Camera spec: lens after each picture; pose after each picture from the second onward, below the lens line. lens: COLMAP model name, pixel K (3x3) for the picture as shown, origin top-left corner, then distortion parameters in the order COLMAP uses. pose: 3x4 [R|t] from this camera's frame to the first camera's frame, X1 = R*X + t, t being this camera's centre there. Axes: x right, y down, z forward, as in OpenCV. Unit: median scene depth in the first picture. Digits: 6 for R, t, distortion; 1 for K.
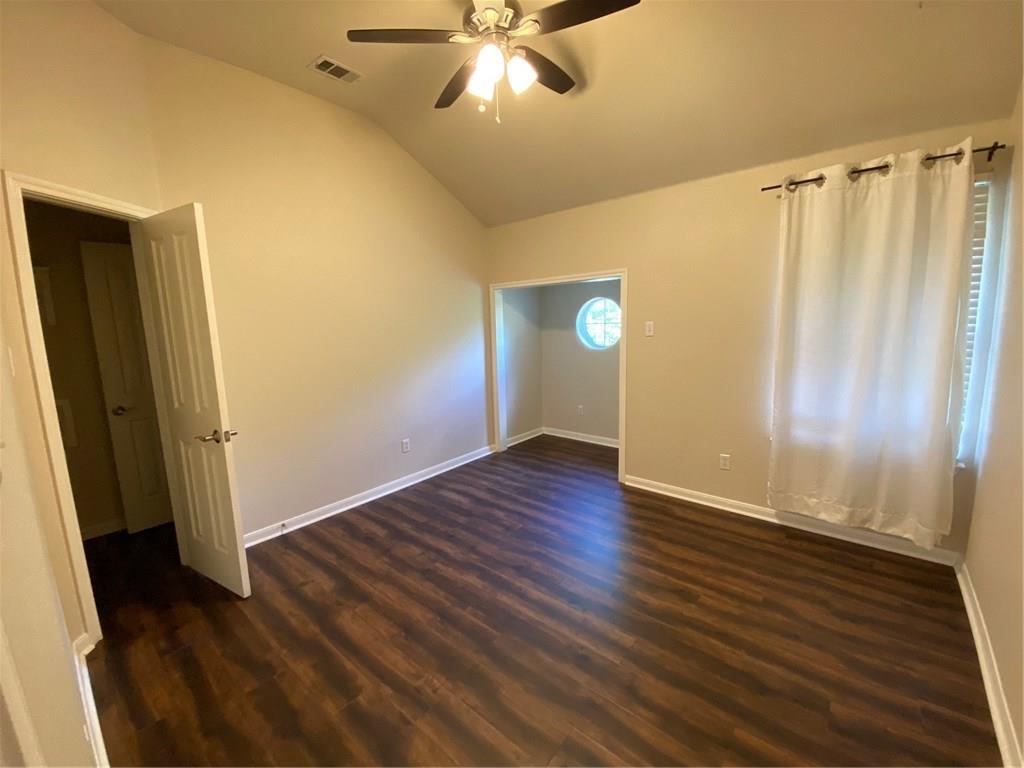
lens RADIAL K [[415.7, 0, 515.3], [0, 415.7, 383.4], [0, 0, 1]] dist [0.030991, -0.023706]
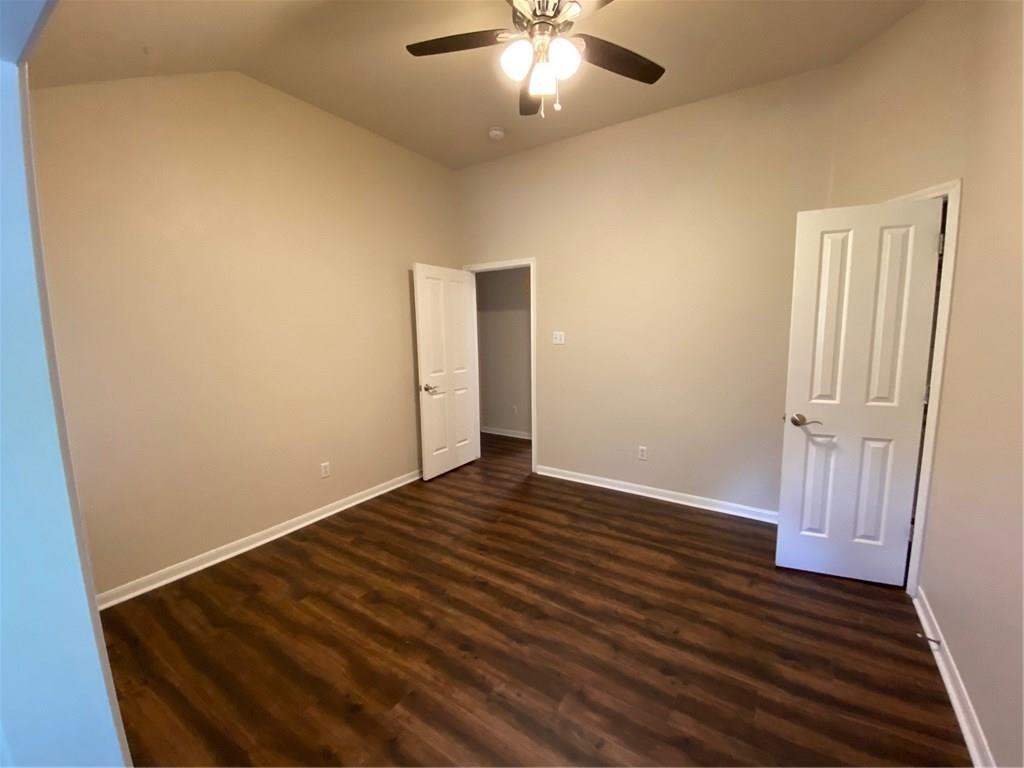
lens RADIAL K [[415.7, 0, 515.3], [0, 415.7, 383.4], [0, 0, 1]] dist [0.030991, -0.023706]
pose [[-0.991547, 0.055481, -0.117287, 0.143372], [0.020311, 0.959193, 0.282022, -0.268749], [0.128147, 0.277256, -0.952212, 1.778957]]
